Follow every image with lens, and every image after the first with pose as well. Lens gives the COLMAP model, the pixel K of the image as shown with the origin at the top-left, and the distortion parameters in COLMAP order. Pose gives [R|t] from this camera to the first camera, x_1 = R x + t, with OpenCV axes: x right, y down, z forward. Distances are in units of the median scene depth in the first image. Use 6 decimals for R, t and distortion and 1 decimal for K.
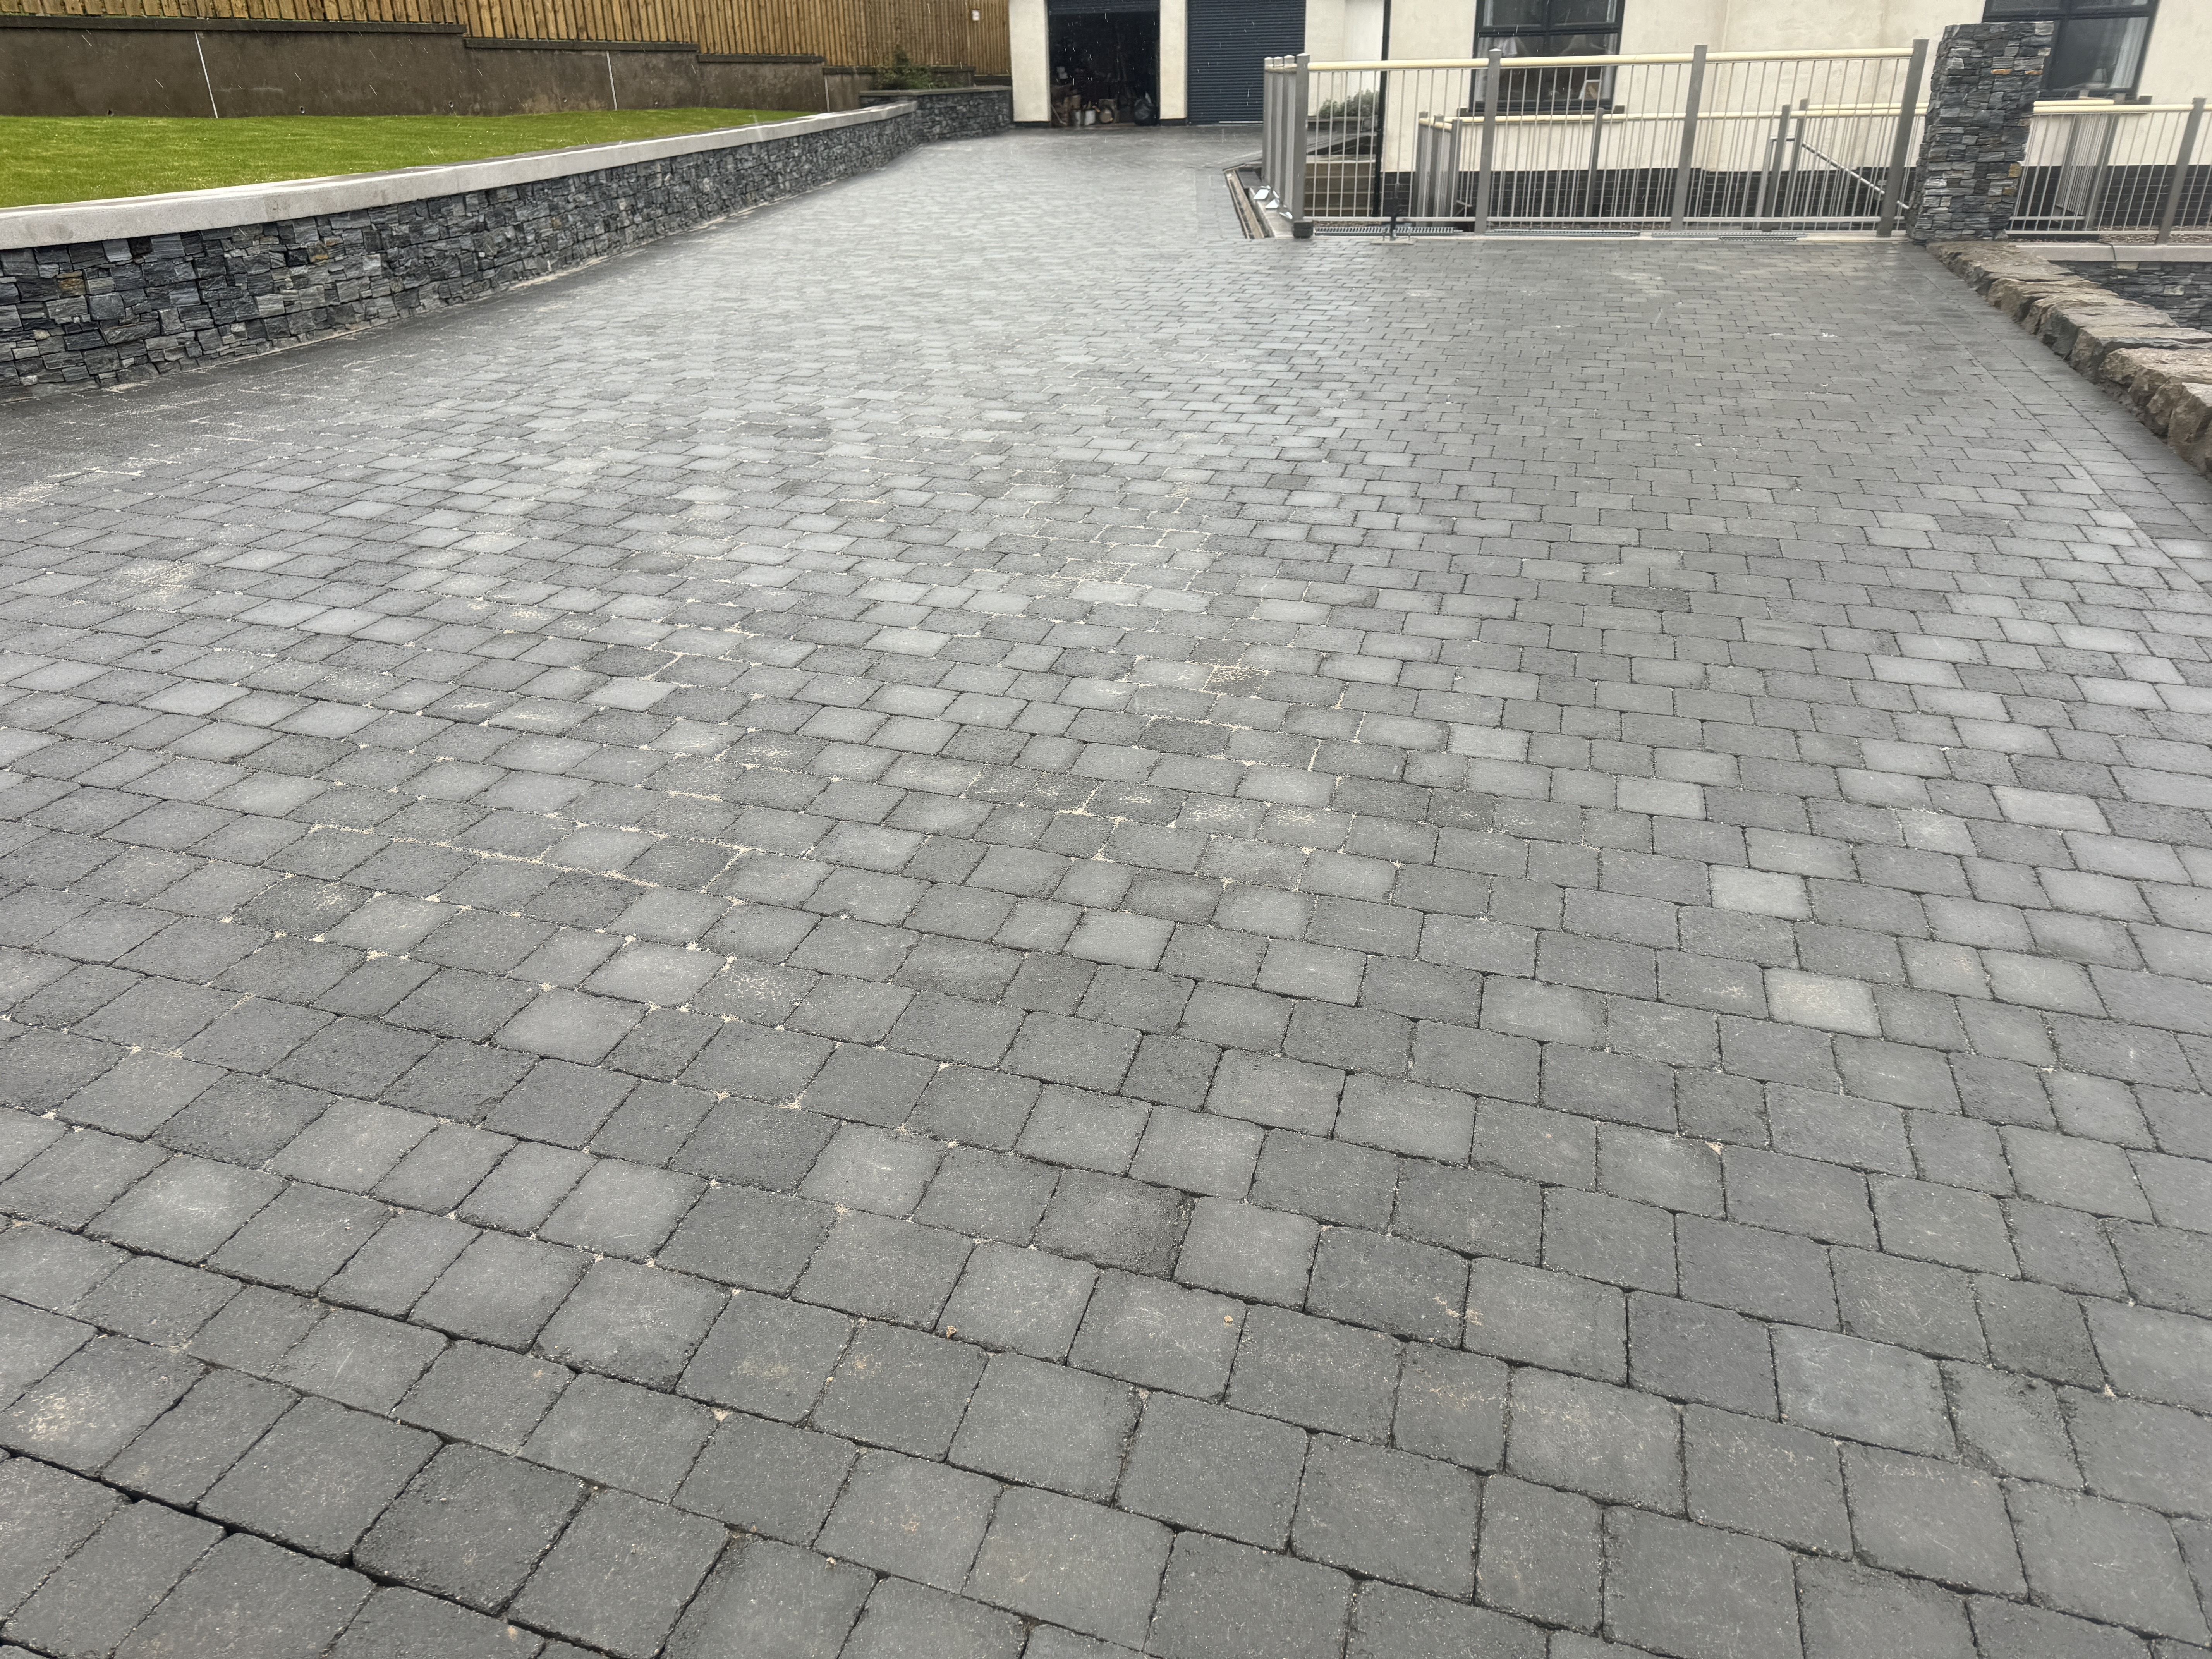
lens RADIAL K [[1554.1, 0, 1093.7], [0, 1554.1, 803.5], [0, 0, 1]] dist [0.054927, -0.048636]
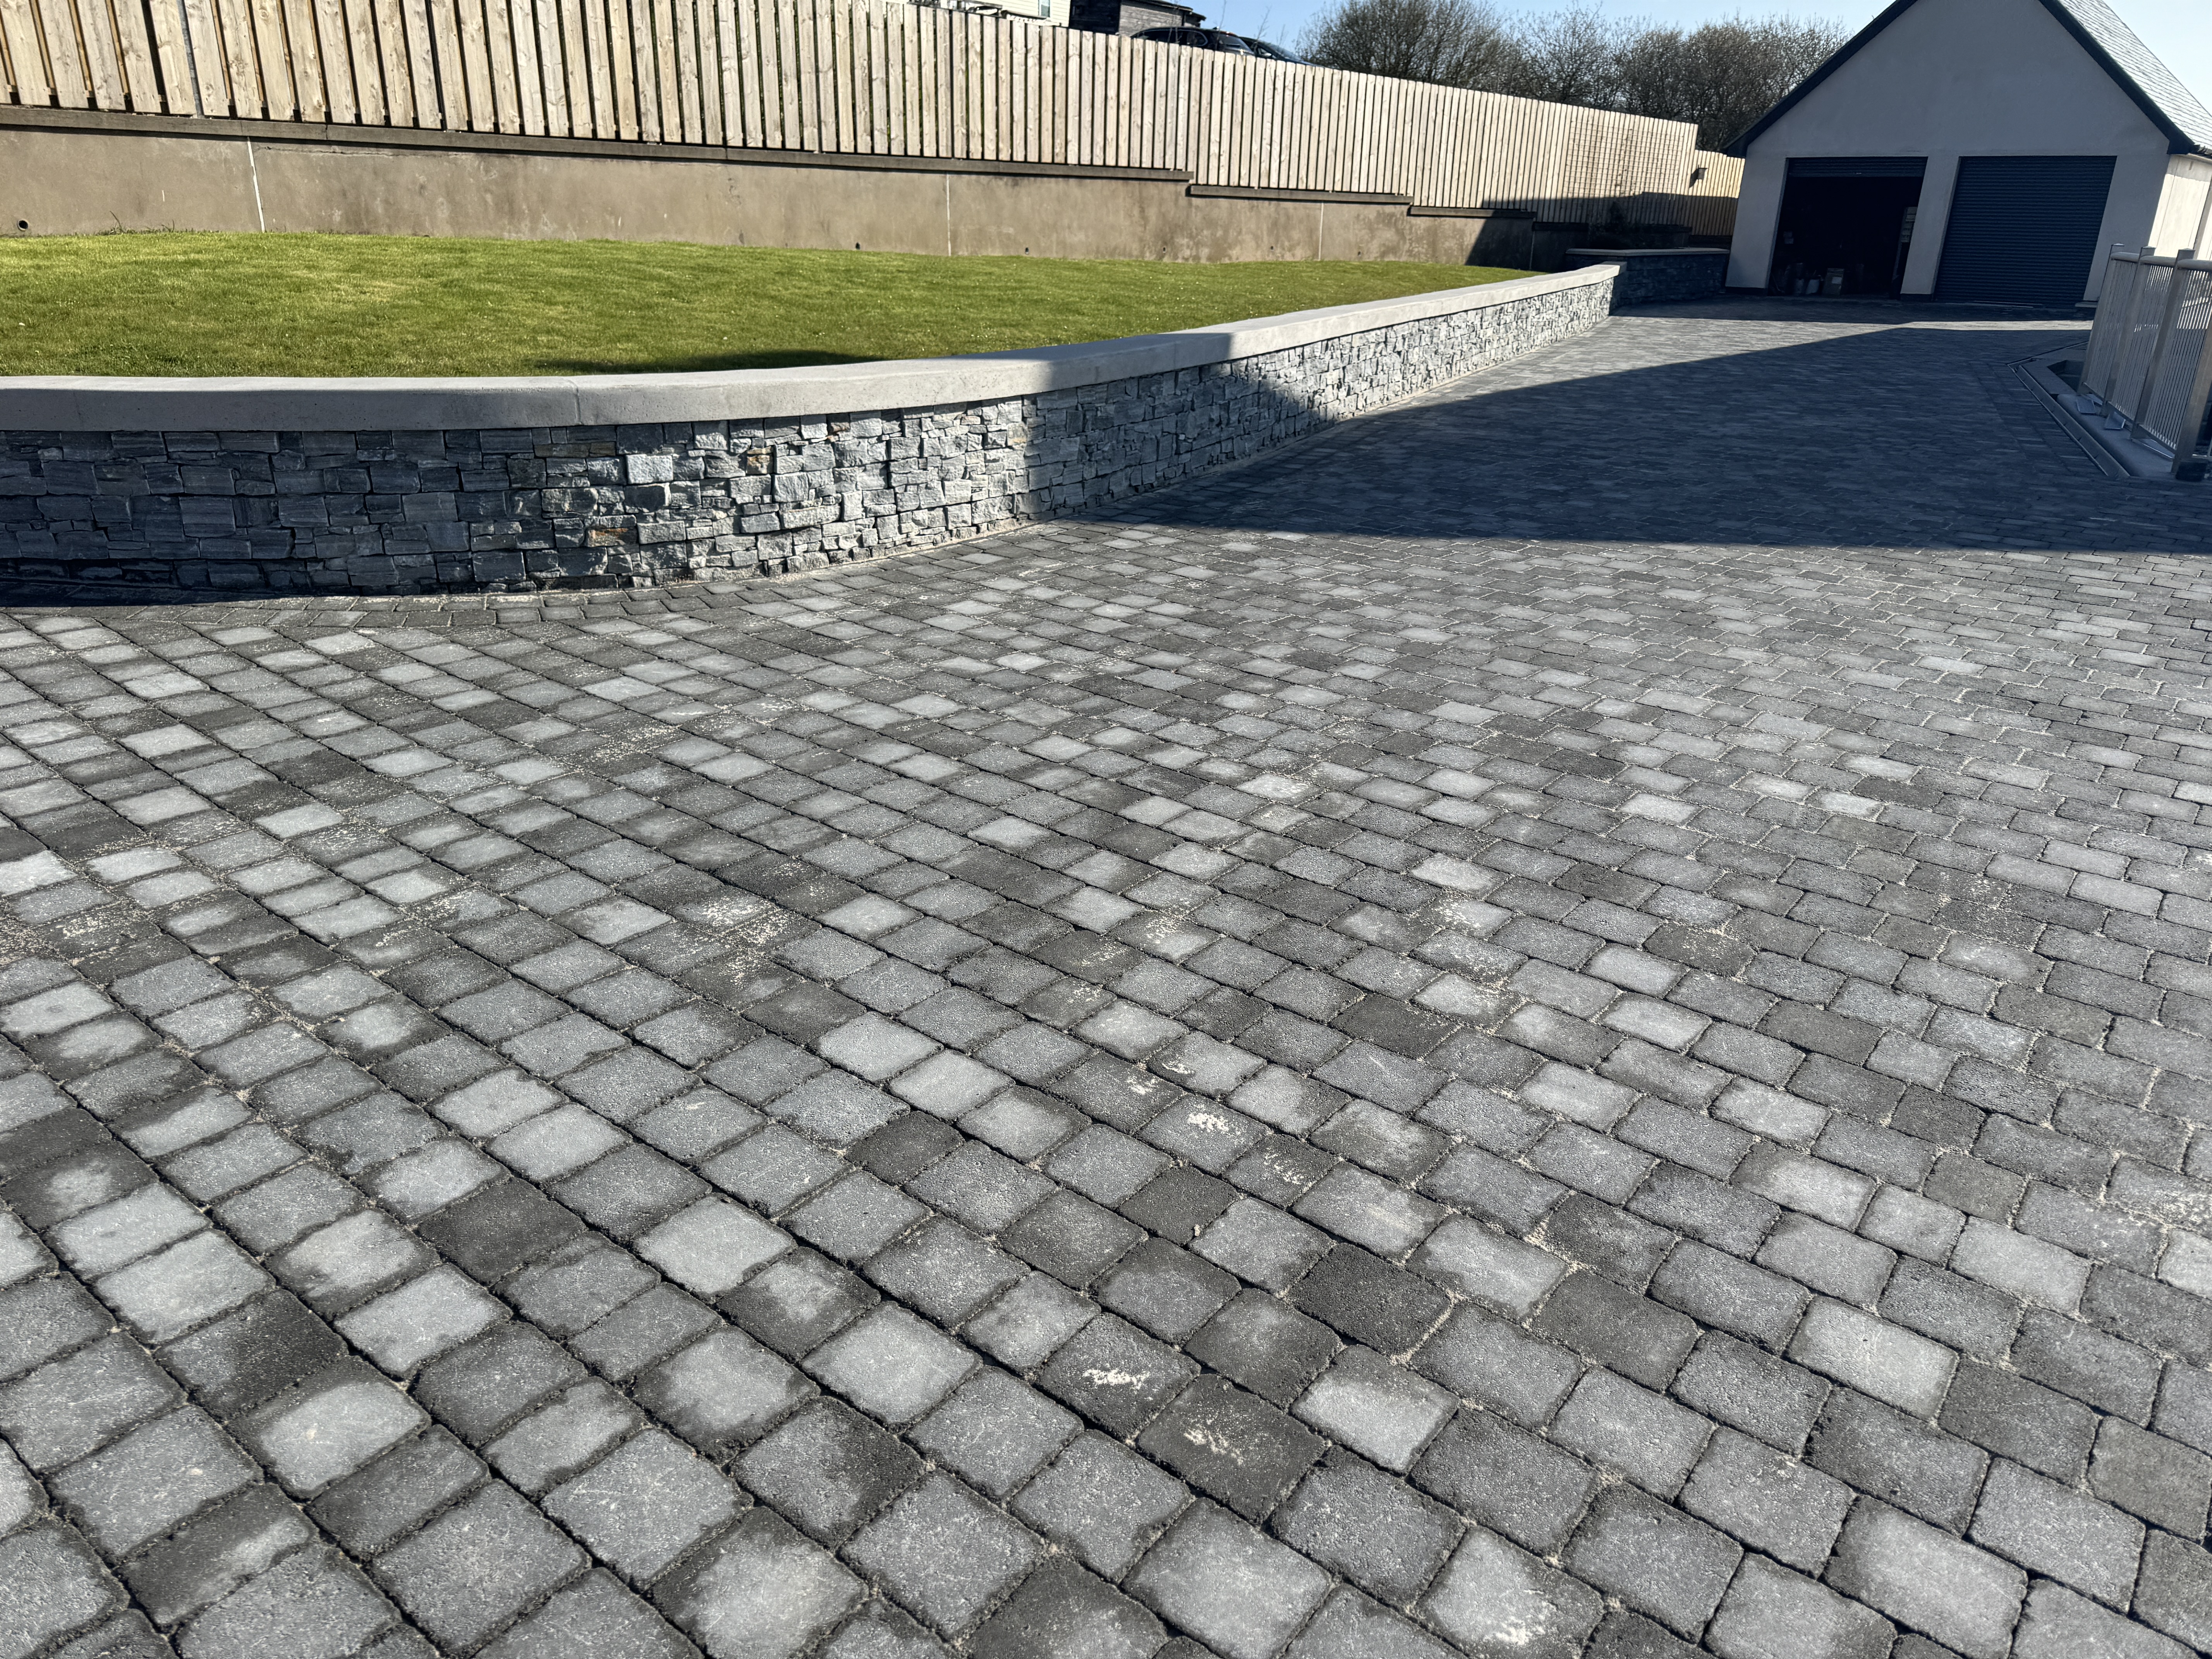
lens RADIAL K [[1514.5, 0, 1144.6], [0, 1514.5, 876.1], [0, 0, 1]] dist [0.116972, -0.152627]
pose [[0.934876, 0.174990, -0.308846, -0.128233], [-0.185000, 0.982733, -0.003184, -0.127982], [0.302957, 0.060113, 0.951107, 0.240438]]
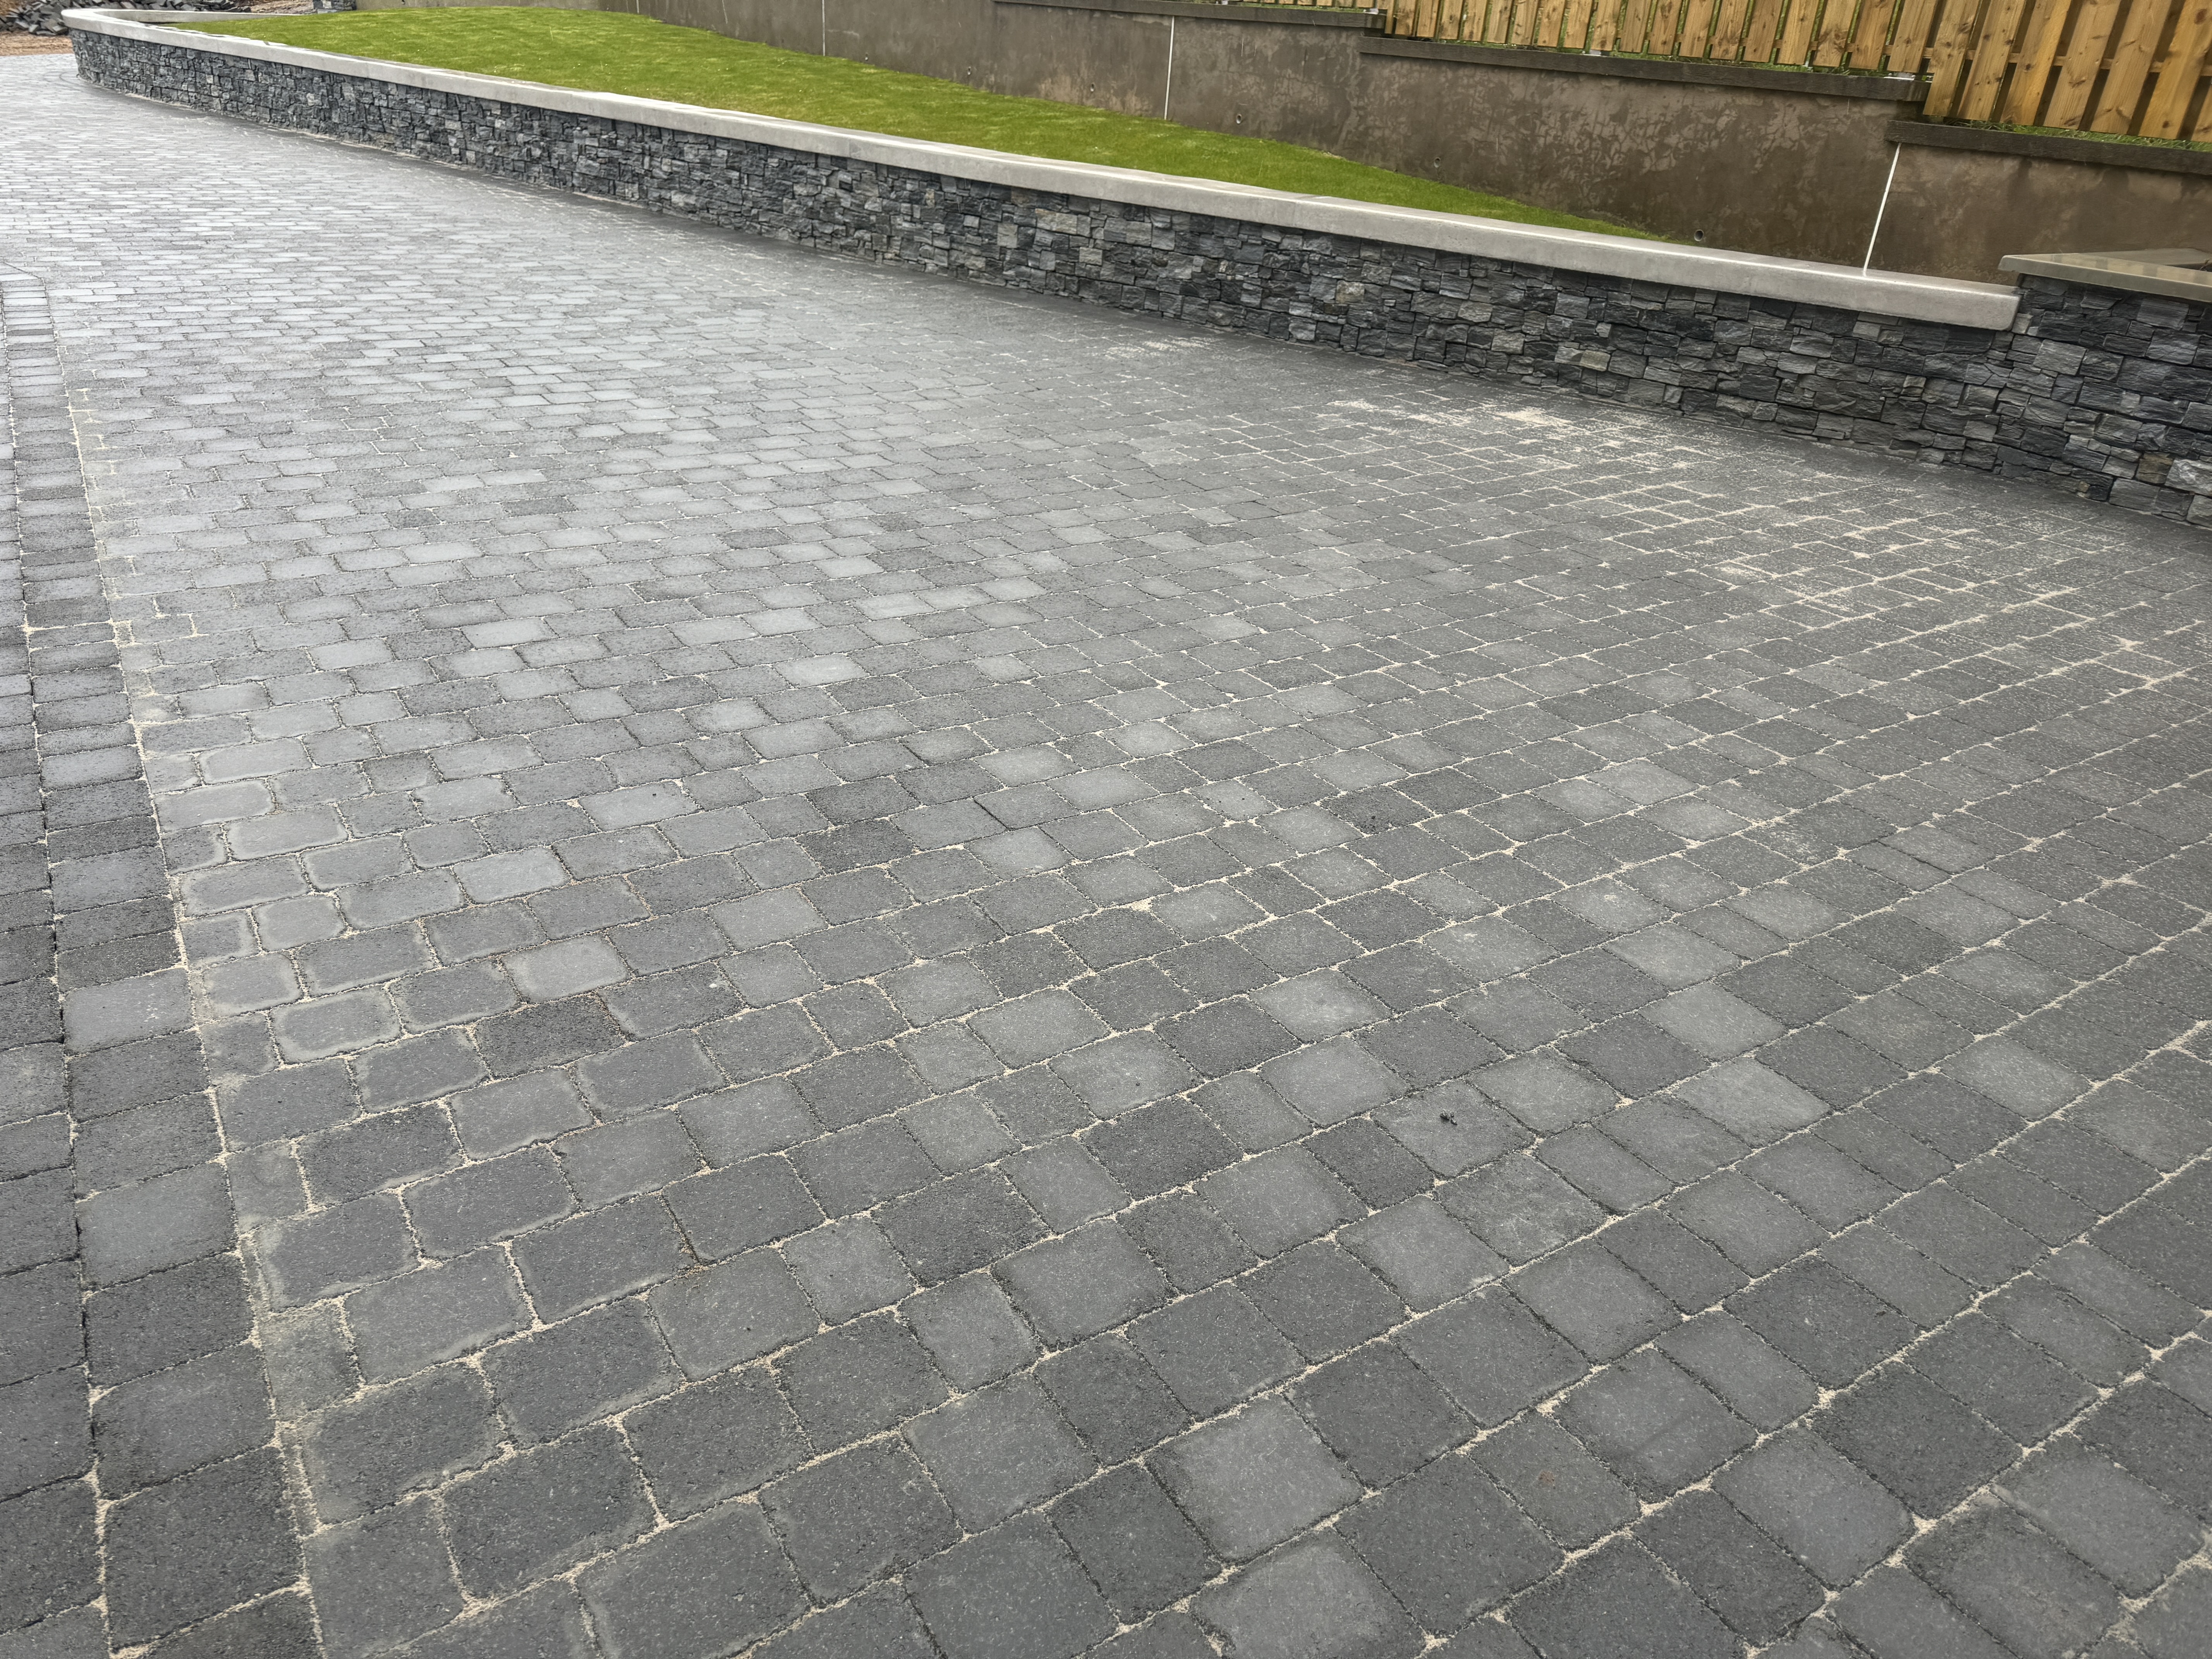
lens RADIAL K [[1542.3, 0, 1106.0], [0, 1542.3, 829.5], [0, 0, 1]] dist [0.048209, -0.051413]
pose [[-0.651365, 0.342110, -0.677262, 0.561765], [-0.360611, 0.645760, 0.673019, -1.919341], [0.667595, 0.682609, -0.297257, 3.938736]]
